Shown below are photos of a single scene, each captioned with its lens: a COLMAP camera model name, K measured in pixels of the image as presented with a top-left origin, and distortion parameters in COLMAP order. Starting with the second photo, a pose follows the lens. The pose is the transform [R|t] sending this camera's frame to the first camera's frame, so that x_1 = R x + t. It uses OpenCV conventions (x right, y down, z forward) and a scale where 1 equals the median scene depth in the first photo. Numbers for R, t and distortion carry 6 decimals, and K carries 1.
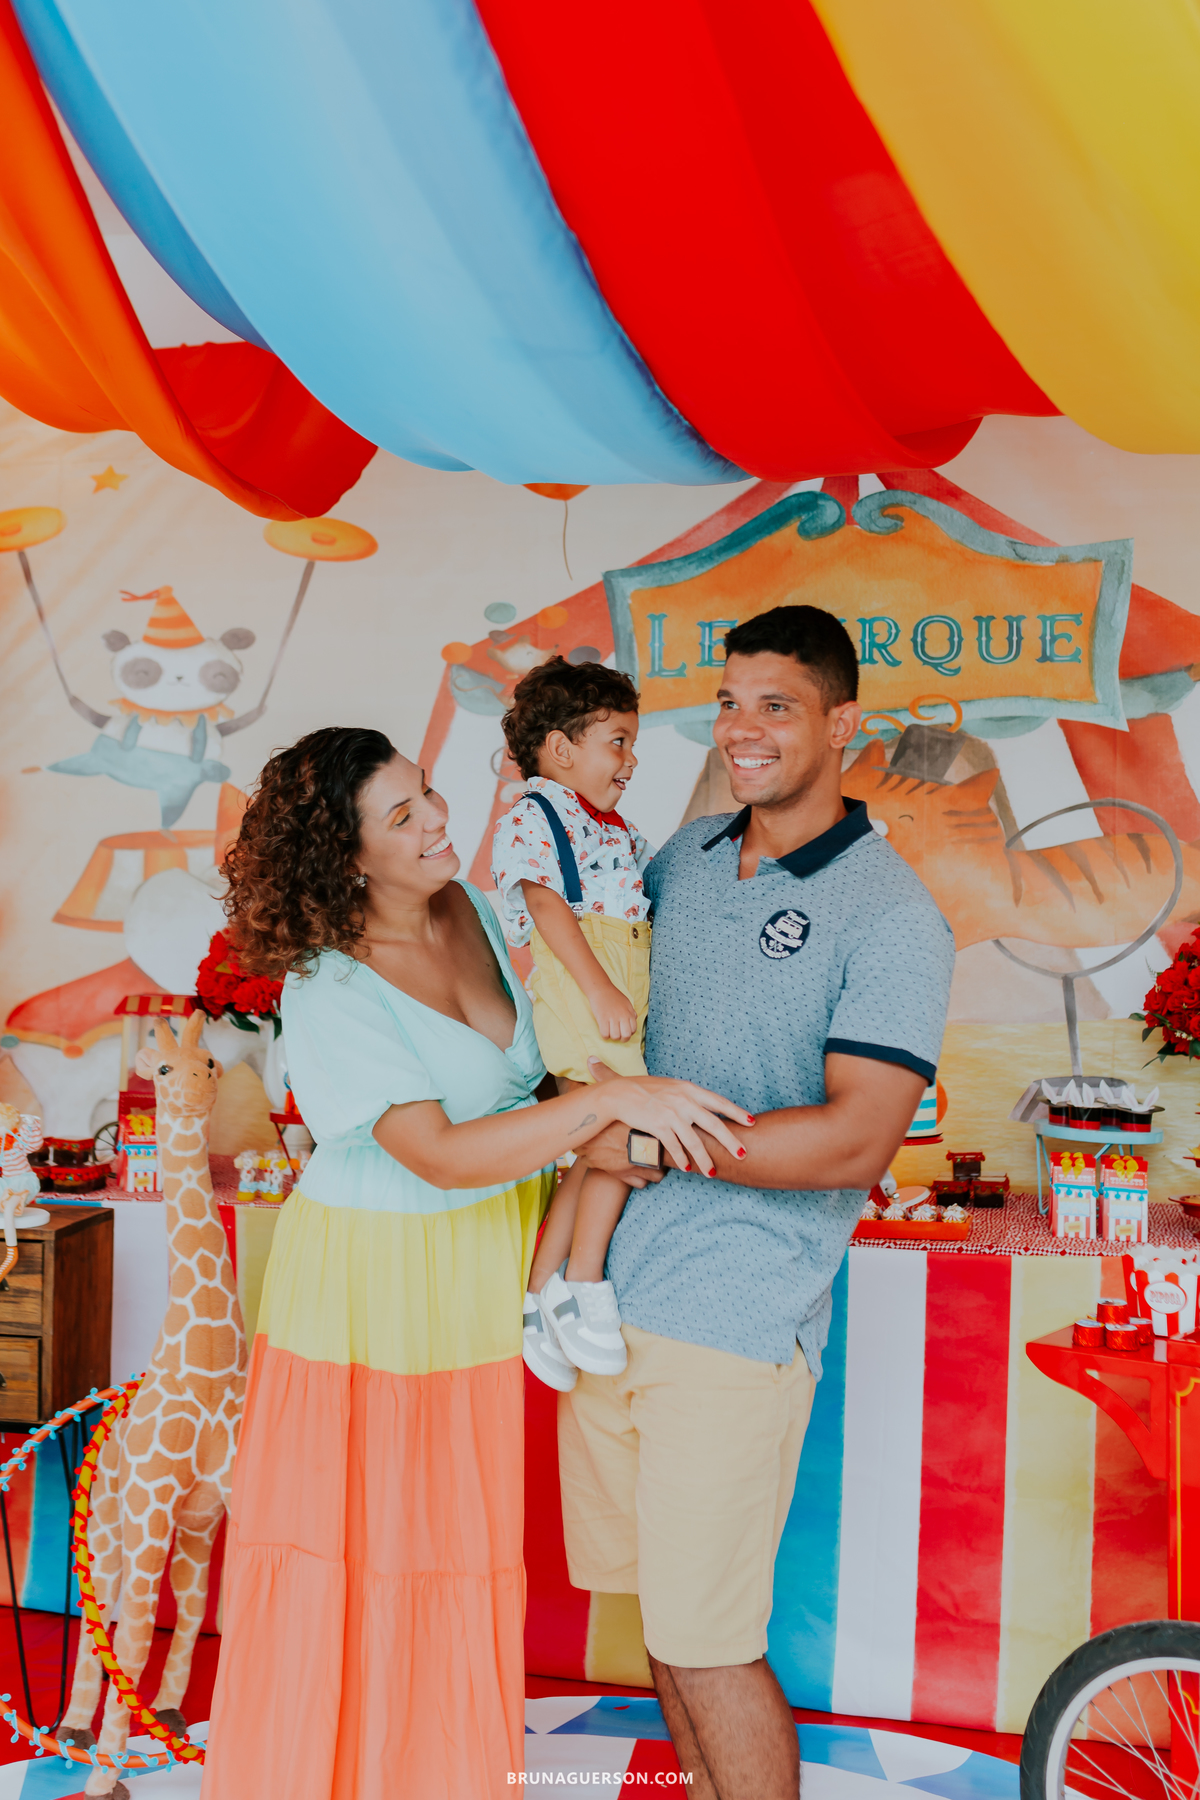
lens RADIAL K [[1950.3, 0, 604.0], [0, 1950.3, 840.1], [0, 0, 1]] dist [0.003913, 0.005116]
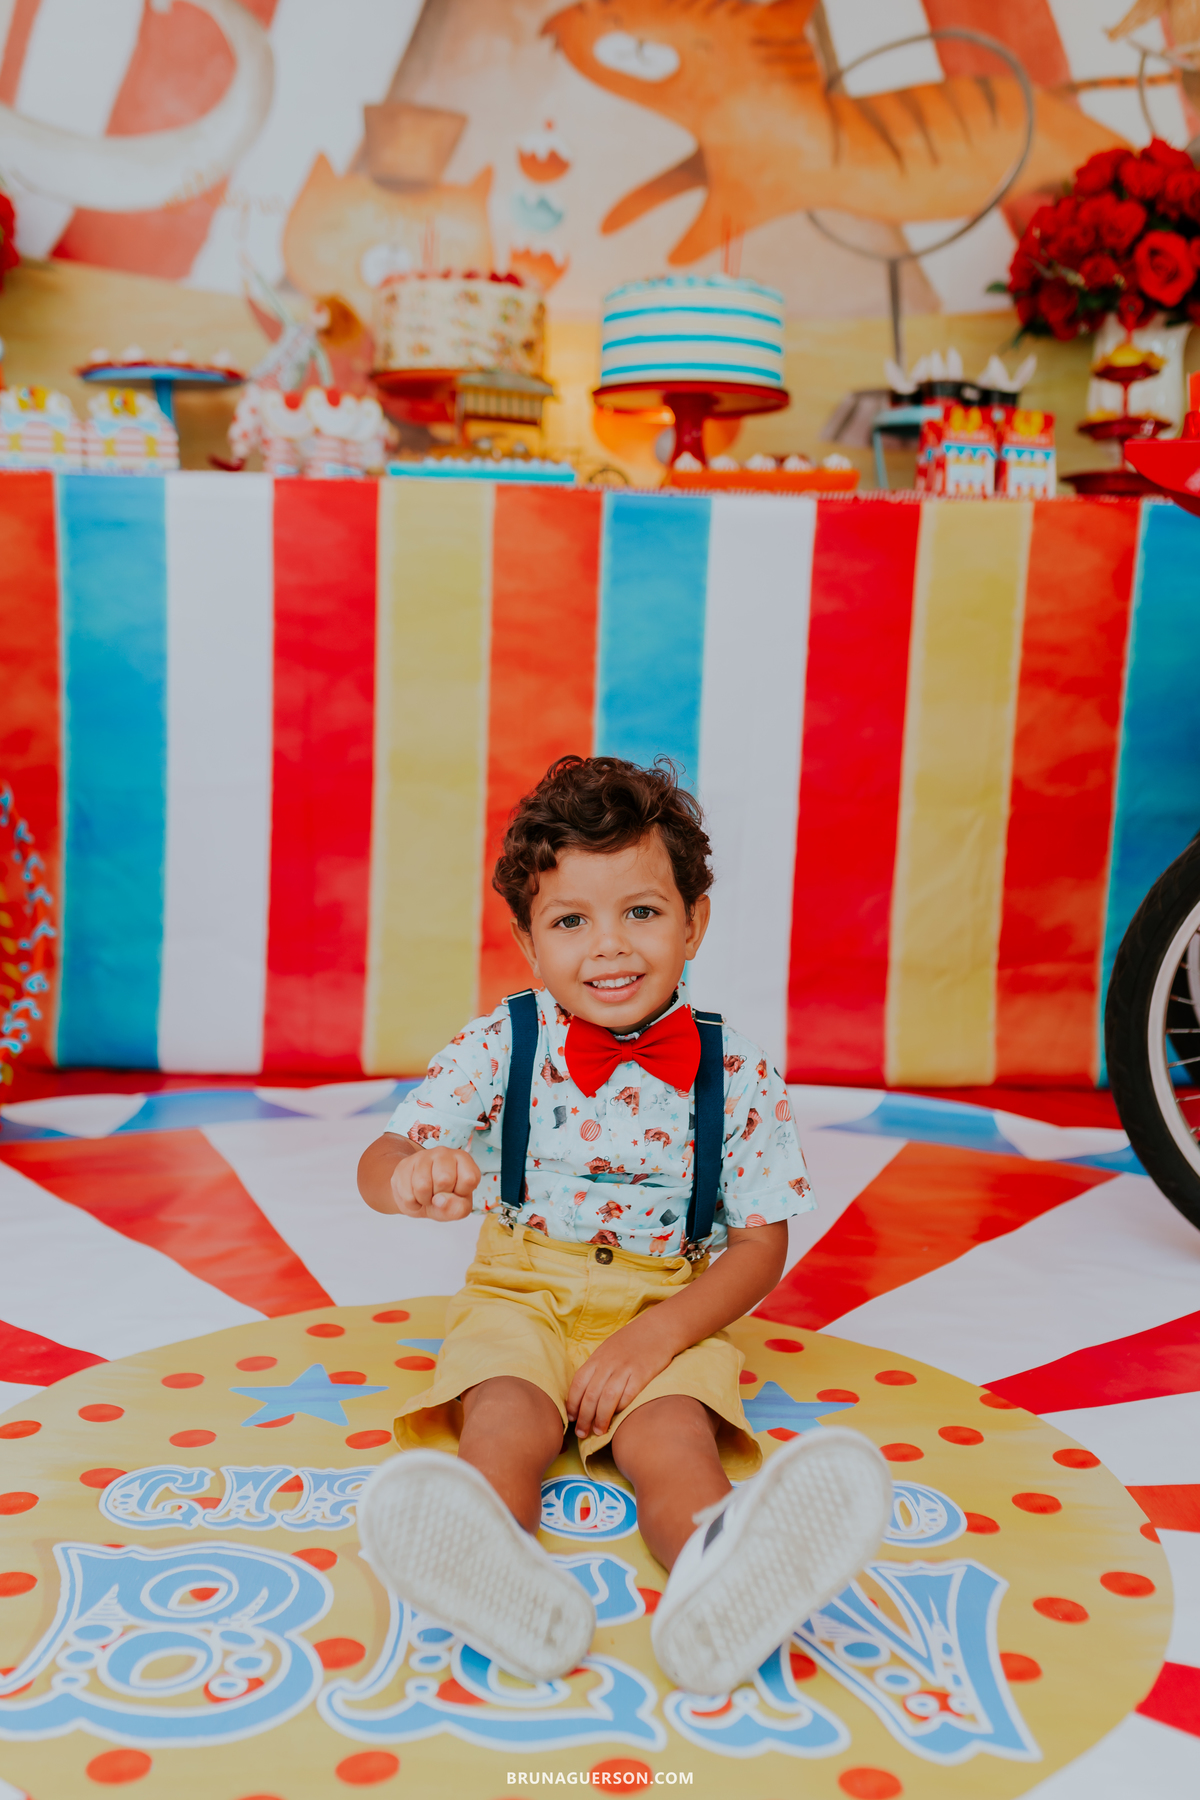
lens RADIAL K [[1867.2, 0, 597.2], [0, 1867.2, 930.5], [0, 0, 1]] dist [0.007251, -0.007290]
pose [[0.962744, -0.035906, 0.268020, -0.099950], [-0.016741, 0.981330, 0.191602, 0.196147], [-0.269895, -0.188951, 0.944168, 0.243131]]
